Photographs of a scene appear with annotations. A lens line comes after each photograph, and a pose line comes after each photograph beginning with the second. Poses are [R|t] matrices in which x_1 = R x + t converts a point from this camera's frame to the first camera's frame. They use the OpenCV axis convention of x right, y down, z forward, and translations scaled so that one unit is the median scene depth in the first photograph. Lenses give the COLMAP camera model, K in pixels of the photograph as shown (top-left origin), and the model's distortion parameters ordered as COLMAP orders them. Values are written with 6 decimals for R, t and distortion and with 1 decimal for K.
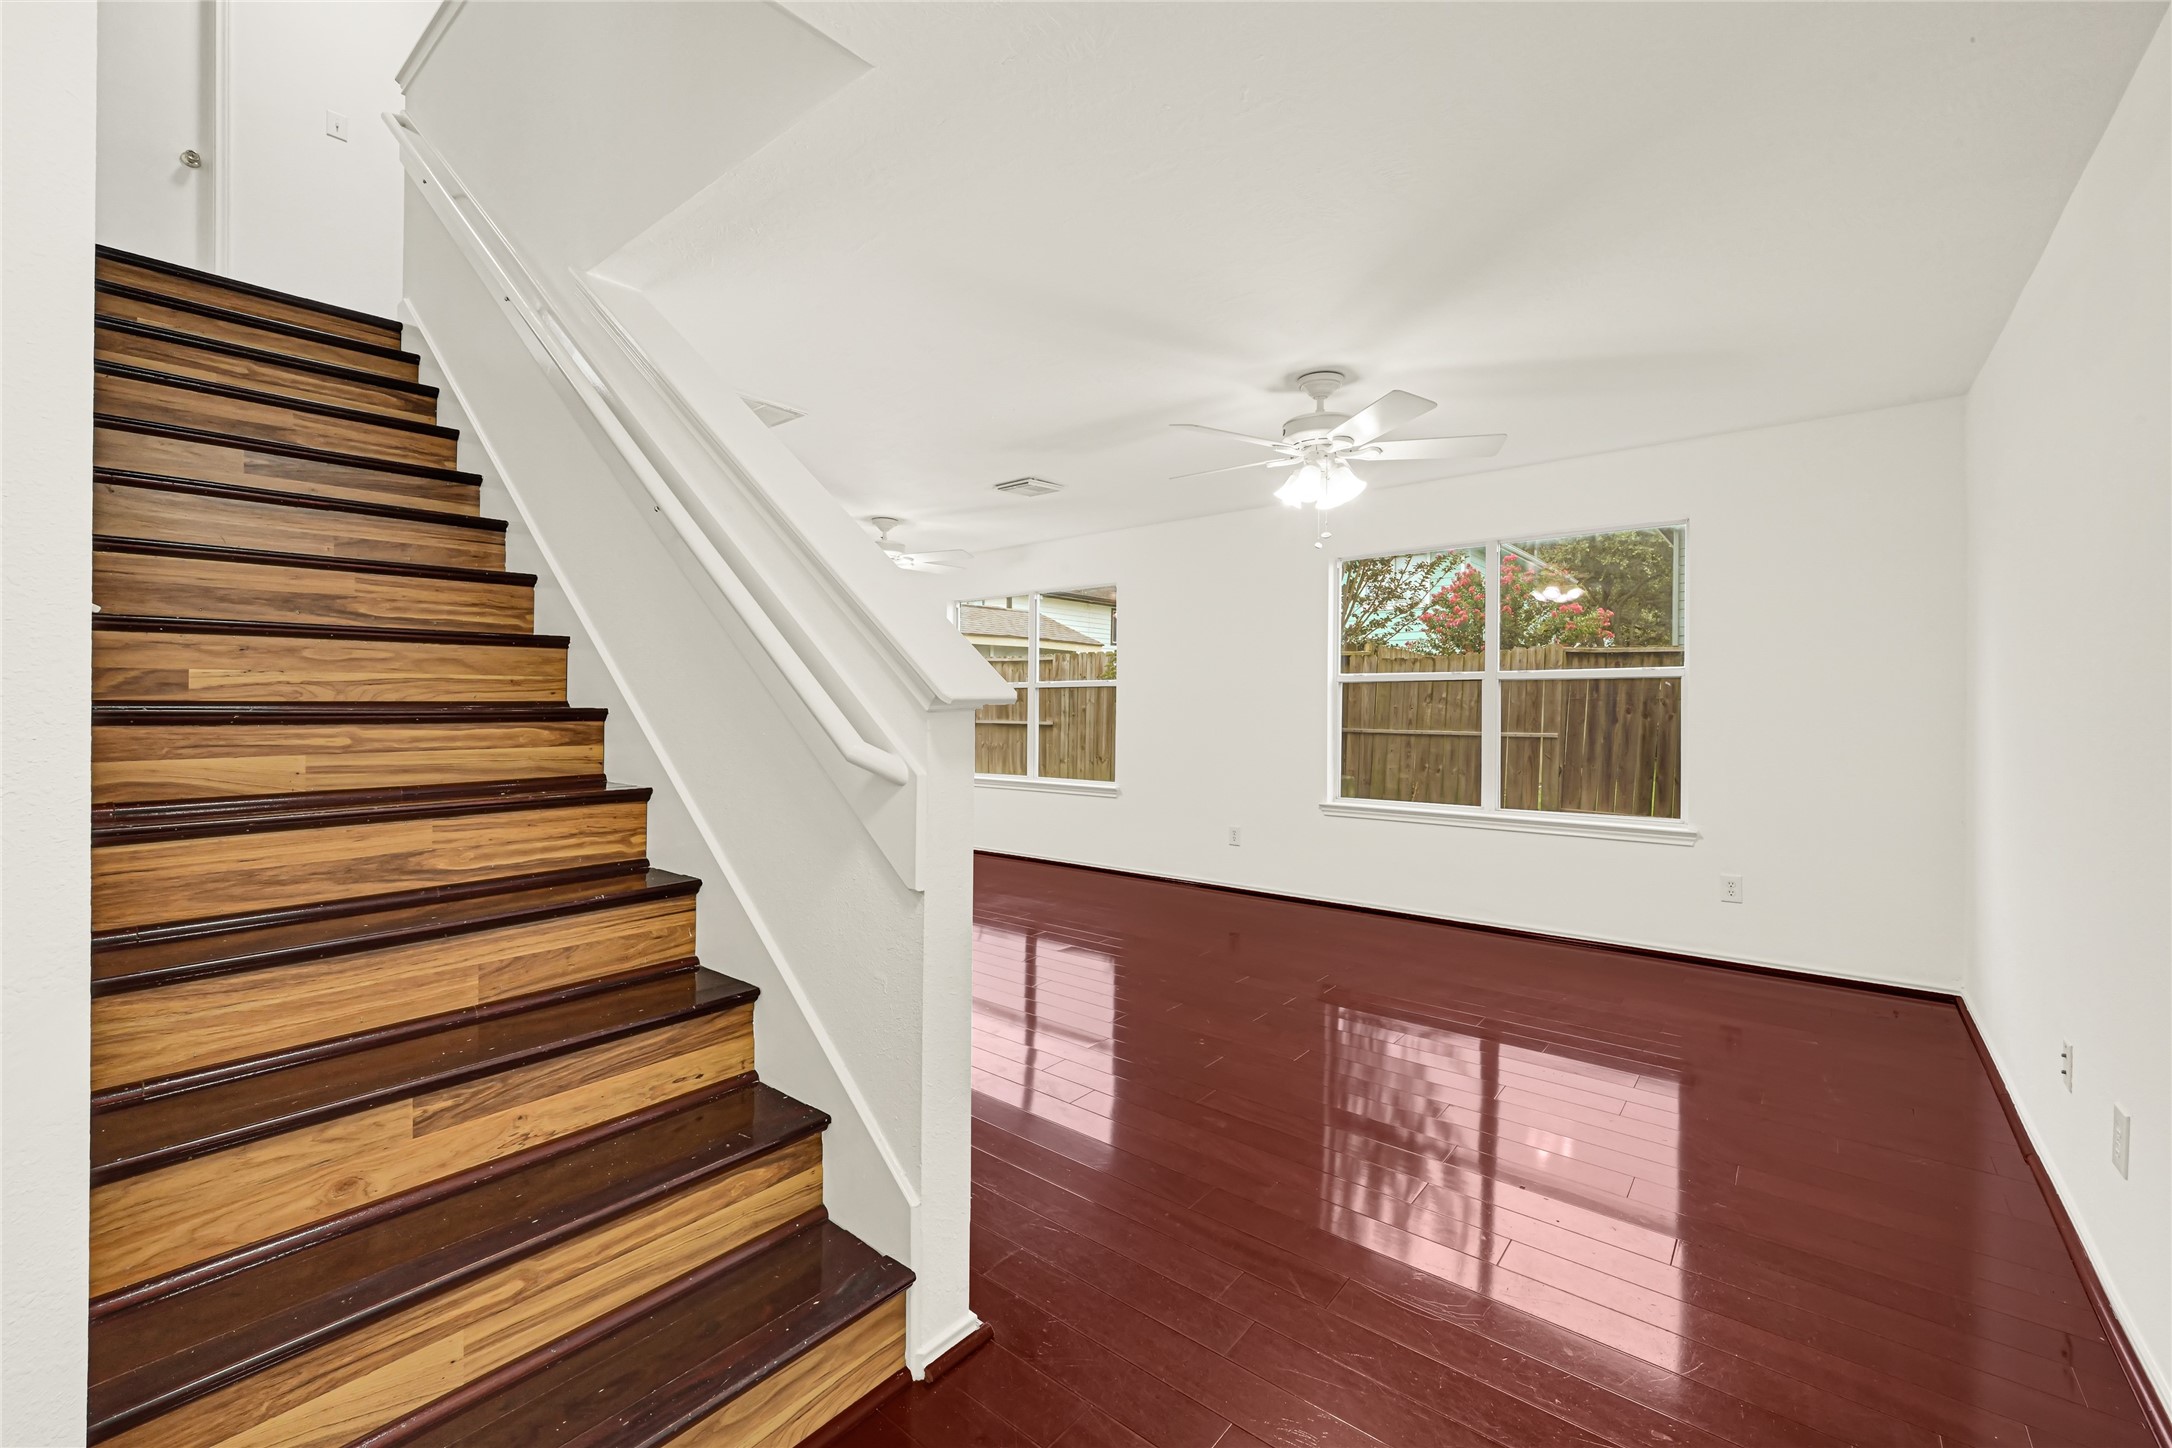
lens RADIAL K [[876.7, 0, 1113.3], [0, 876.7, 712.8], [0, 0, 1]] dist [0.002247, 0.000396]
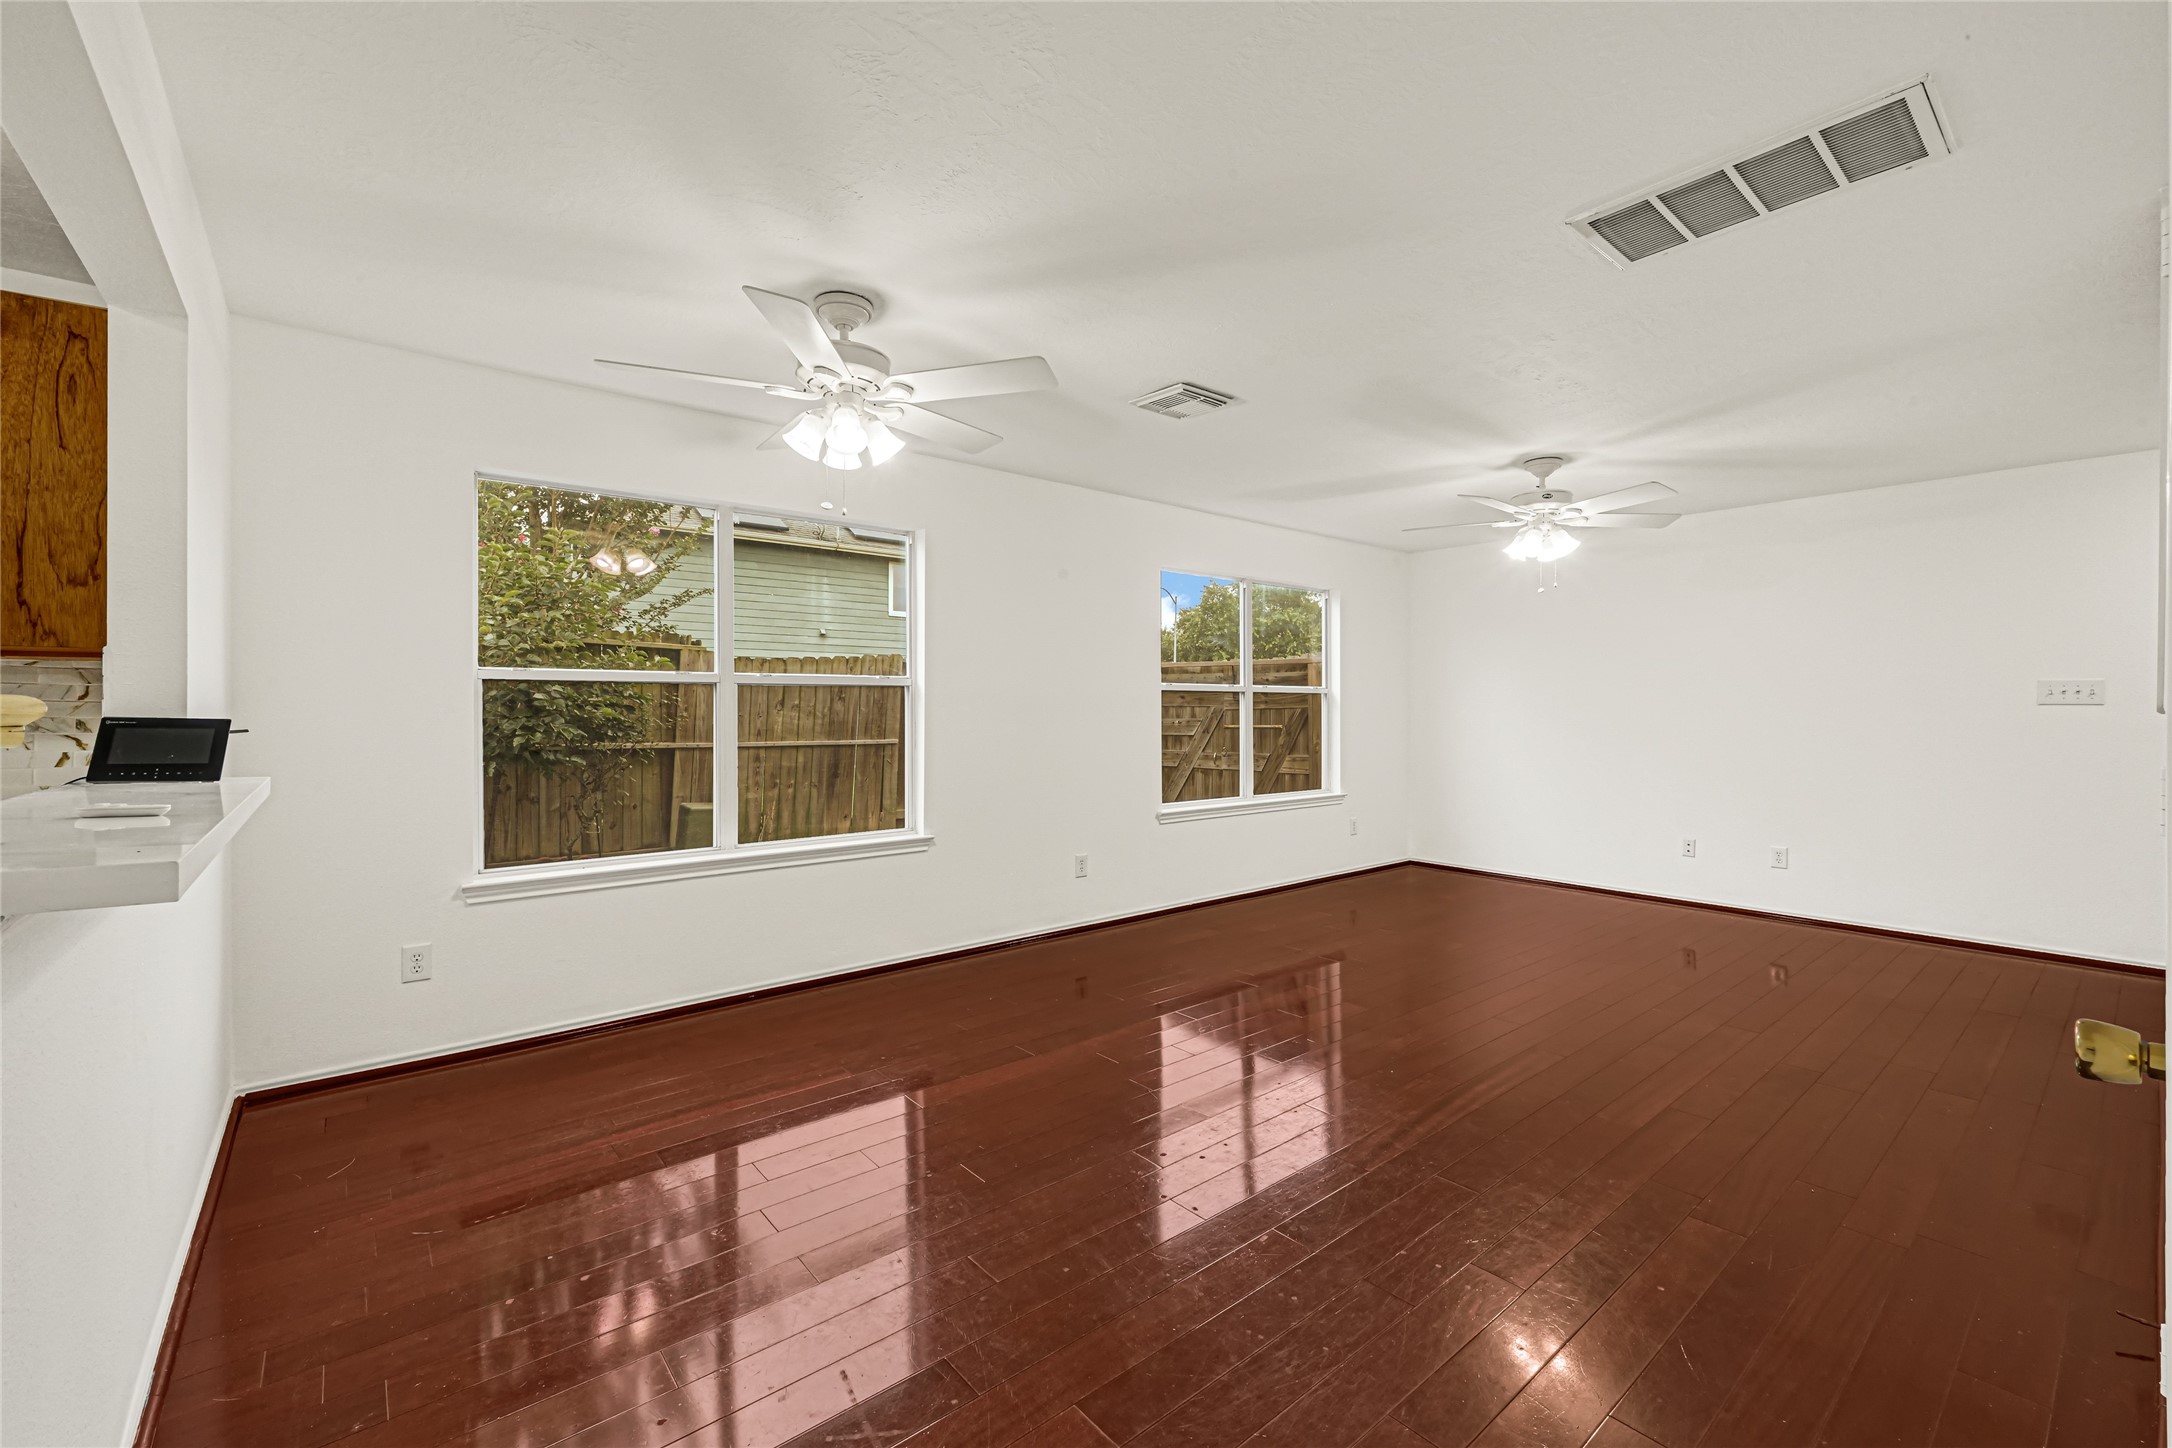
lens RADIAL K [[876.7, 0, 1104.9], [0, 876.7, 707.8], [0, 0, 1]] dist [0.002247, 0.000396]
pose [[0.188364, 0.004104, 0.982091, -0.583992], [0.011764, 0.999910, -0.006434, -0.006050], [-0.982029, 0.012765, 0.188298, 0.691867]]
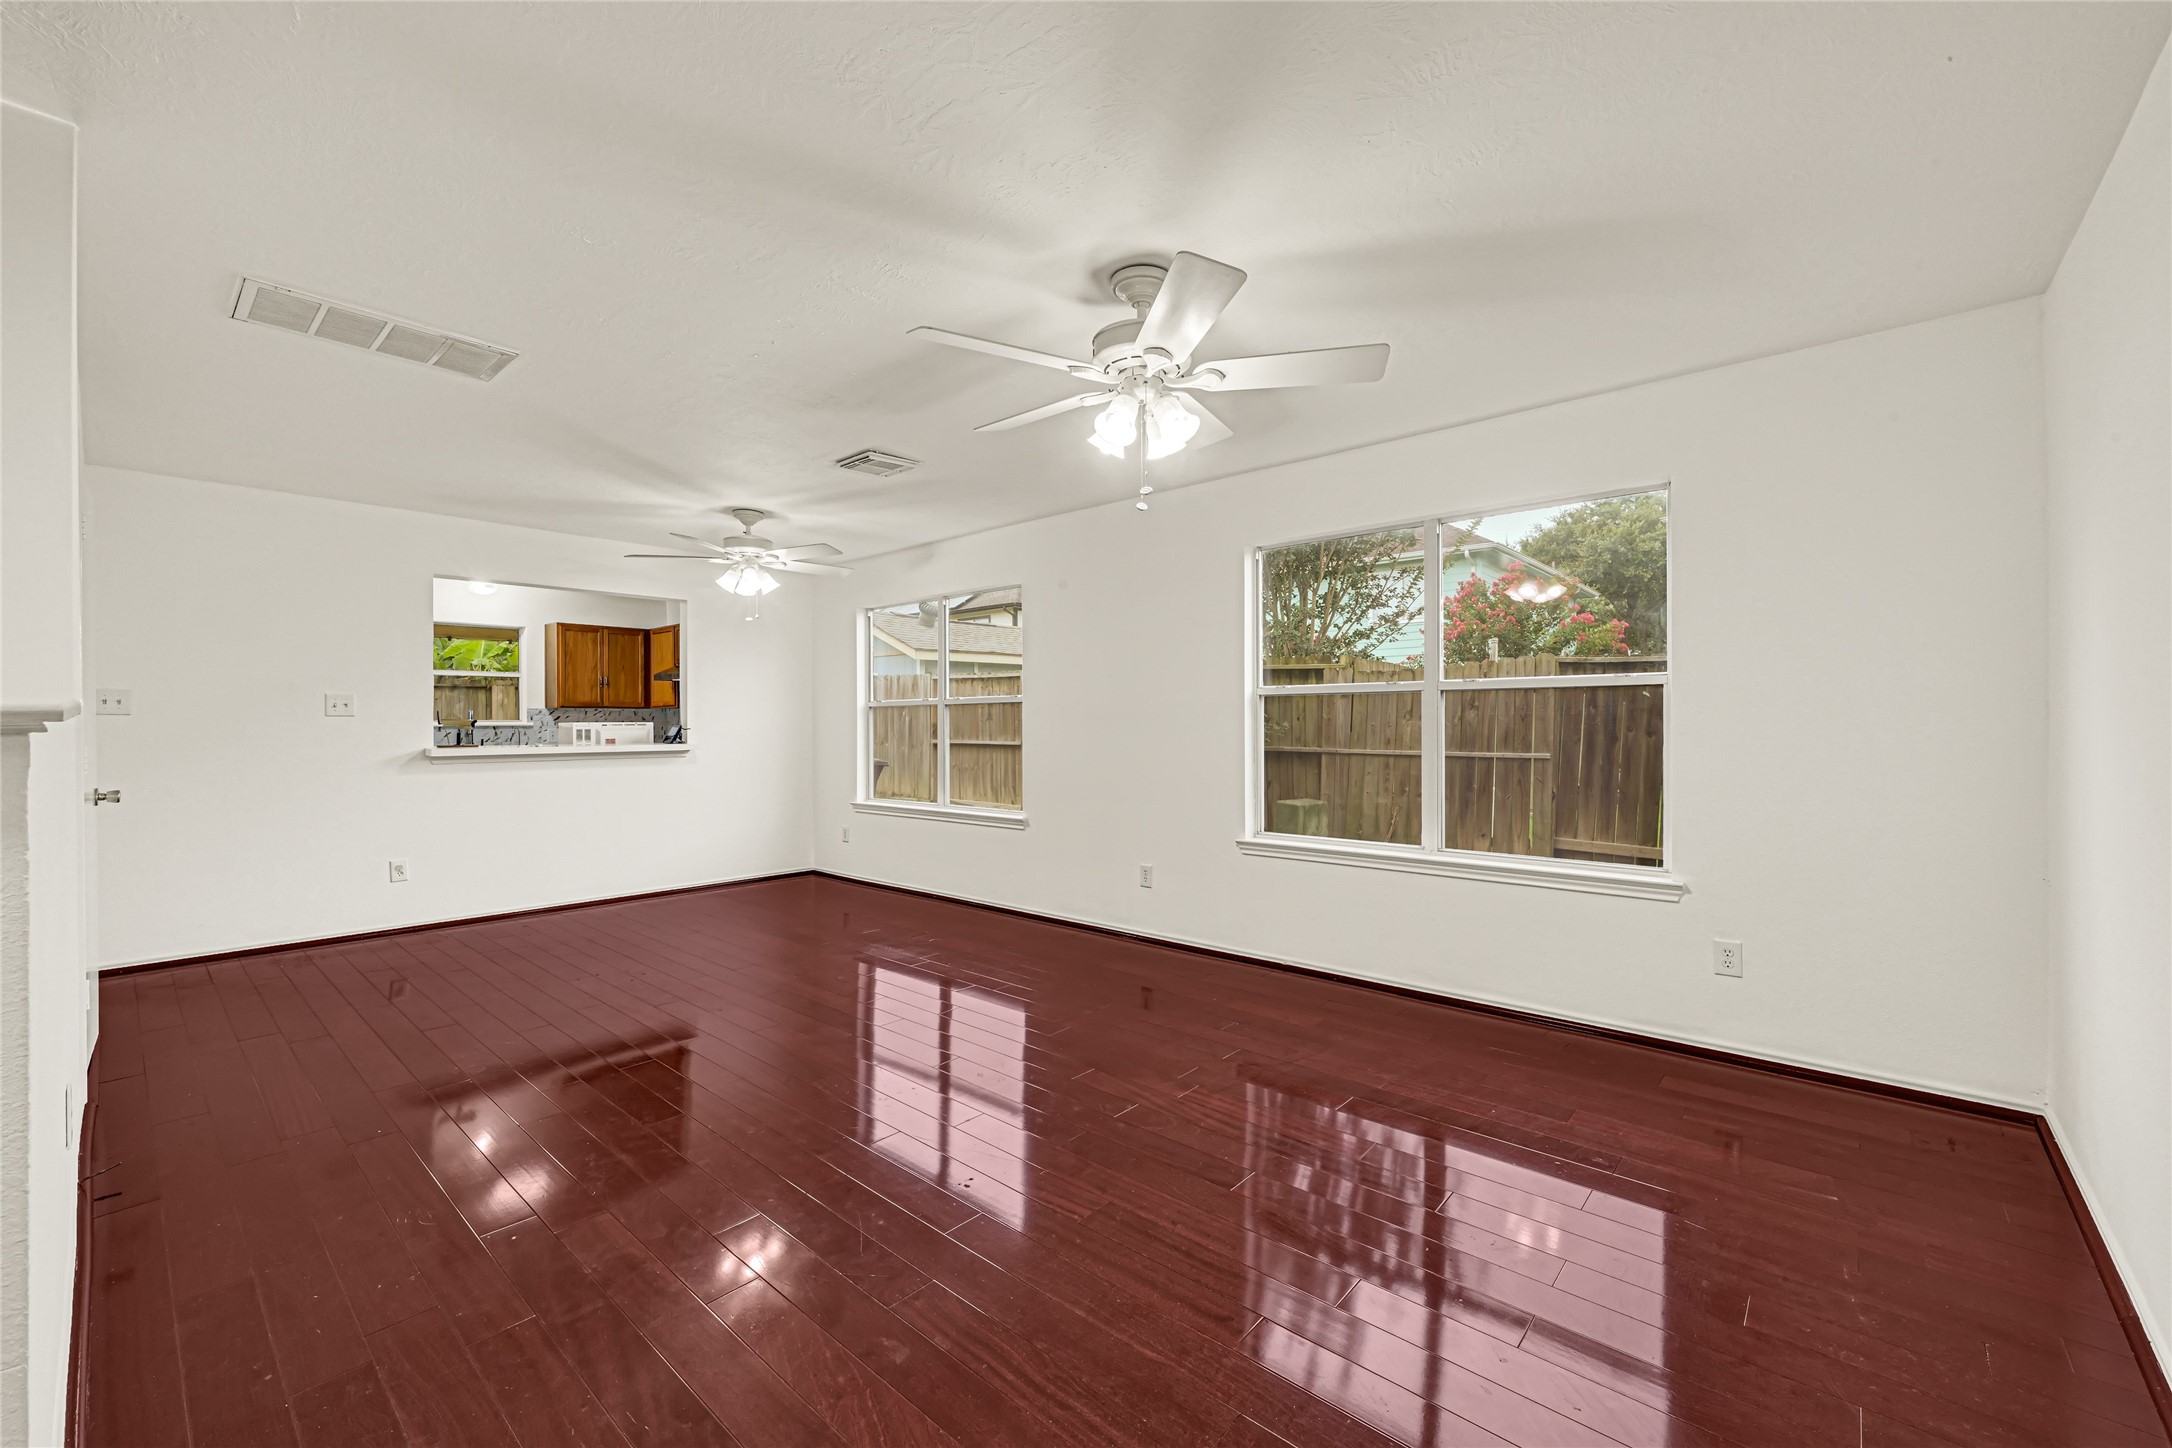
lens RADIAL K [[876.7, 0, 1099.2], [0, 876.7, 729.4], [0, 0, 1]] dist [0.002247, 0.000396]
pose [[0.999335, -0.003088, -0.036340, 0.110568], [0.002997, 0.999992, -0.002563, -0.000069], [0.036348, 0.002453, 0.999336, 0.127711]]
